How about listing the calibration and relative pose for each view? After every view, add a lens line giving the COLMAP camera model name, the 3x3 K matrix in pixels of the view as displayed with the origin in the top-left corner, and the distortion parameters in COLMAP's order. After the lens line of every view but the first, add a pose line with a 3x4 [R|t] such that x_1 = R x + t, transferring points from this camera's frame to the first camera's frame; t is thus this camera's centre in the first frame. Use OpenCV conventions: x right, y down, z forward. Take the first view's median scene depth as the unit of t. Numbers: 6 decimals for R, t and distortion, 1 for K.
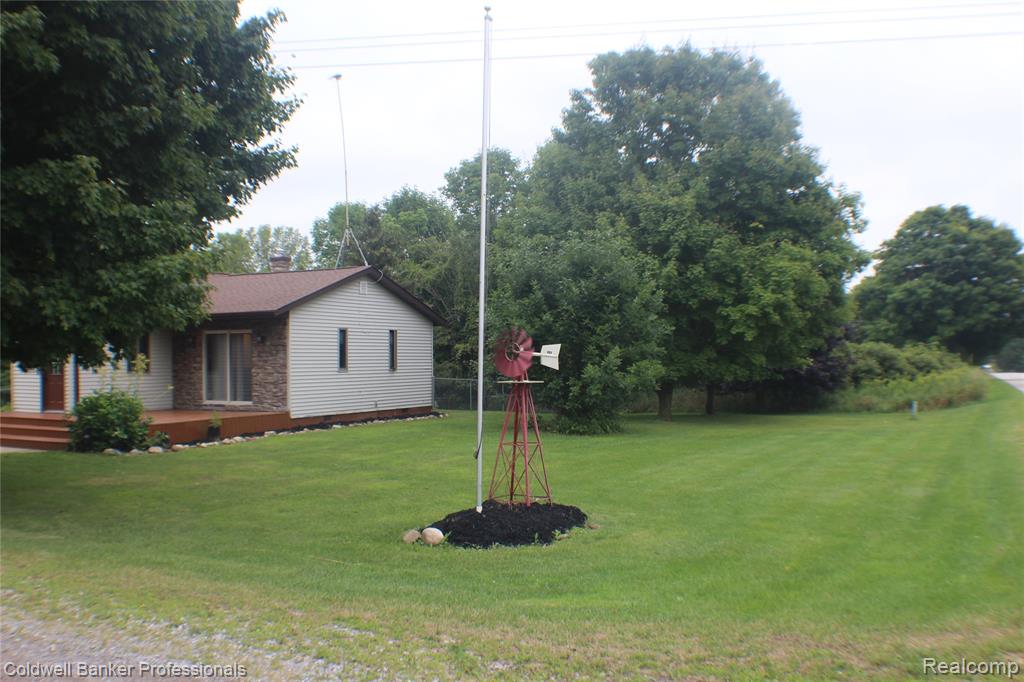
lens RADIAL K [[1005.9, 0, 512.0], [0, 1005.9, 341.0], [0, 0, 1]] dist [-0.181123, 0.011168]
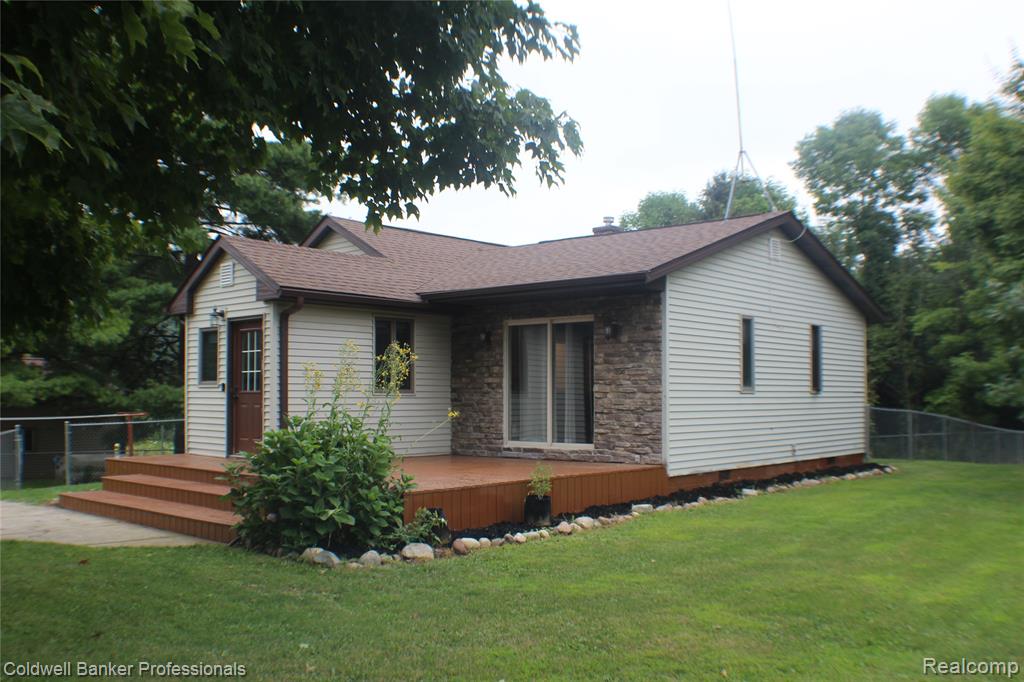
lens RADIAL K [[1005.9, 0, 512.0], [0, 1005.9, 341.0], [0, 0, 1]] dist [-0.181123, 0.011168]
pose [[0.965095, -0.005242, -0.261846, -0.161634], [-0.005015, 0.999246, -0.038489, 0.025664], [0.261851, 0.038459, 0.964342, 0.453977]]
